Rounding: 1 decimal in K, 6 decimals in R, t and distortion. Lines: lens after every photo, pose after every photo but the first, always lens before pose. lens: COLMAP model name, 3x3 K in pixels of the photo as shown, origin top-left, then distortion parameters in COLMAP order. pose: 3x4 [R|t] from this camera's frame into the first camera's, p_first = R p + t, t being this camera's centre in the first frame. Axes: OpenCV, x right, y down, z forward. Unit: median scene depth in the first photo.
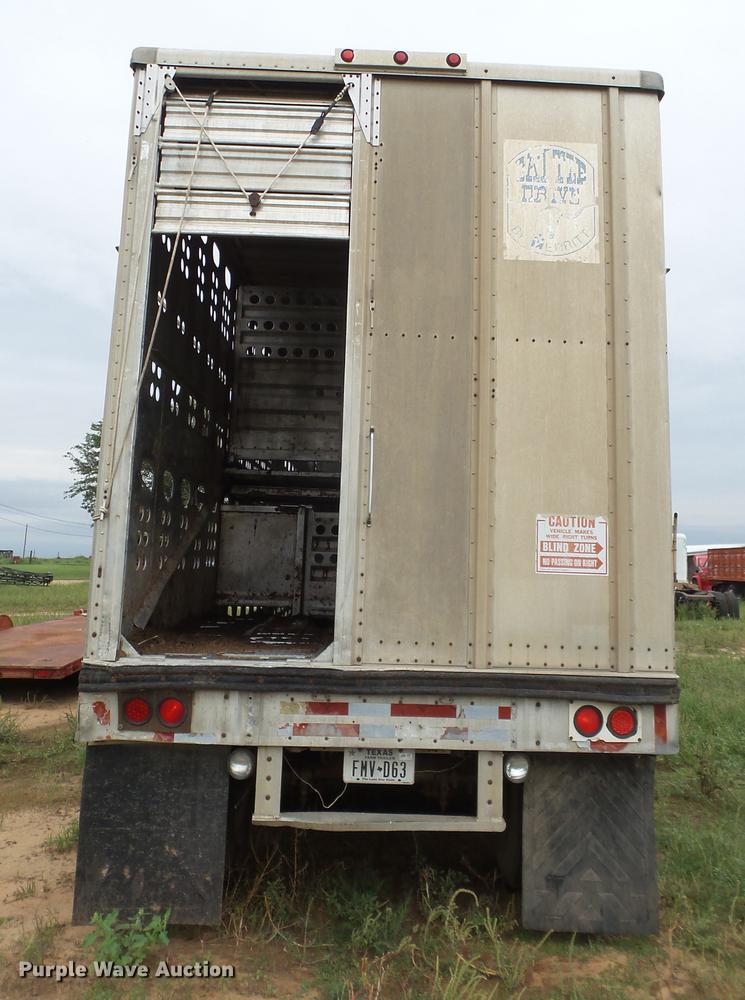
lens RADIAL K [[679.2, 0, 372.5], [0, 679.2, 500.0], [0, 0, 1]] dist [0.001350, 0.041184]
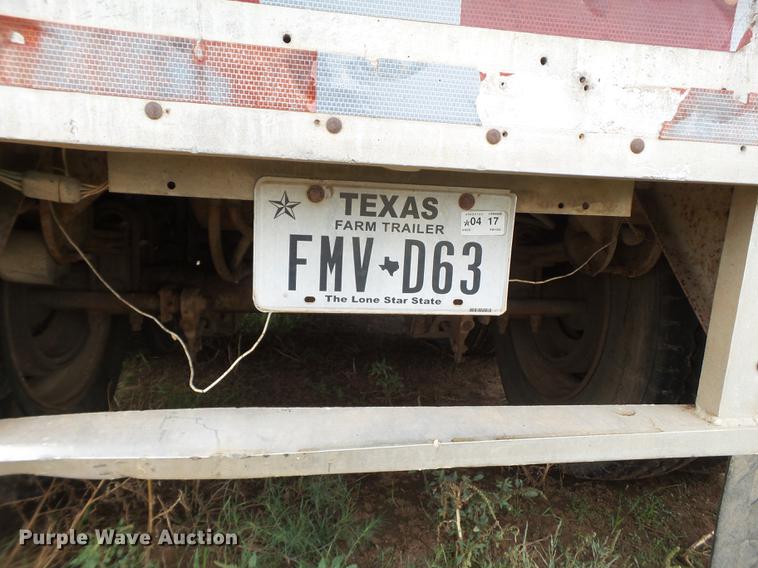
lens RADIAL K [[514.9, 0, 379.0], [0, 514.9, 284.0], [0, 0, 1]] dist [0.001350, 0.041184]
pose [[0.991854, -0.002161, 0.127362, -0.020075], [-0.038602, 0.947742, 0.316695, 0.339225], [-0.121390, -0.319032, 0.939938, 0.808014]]
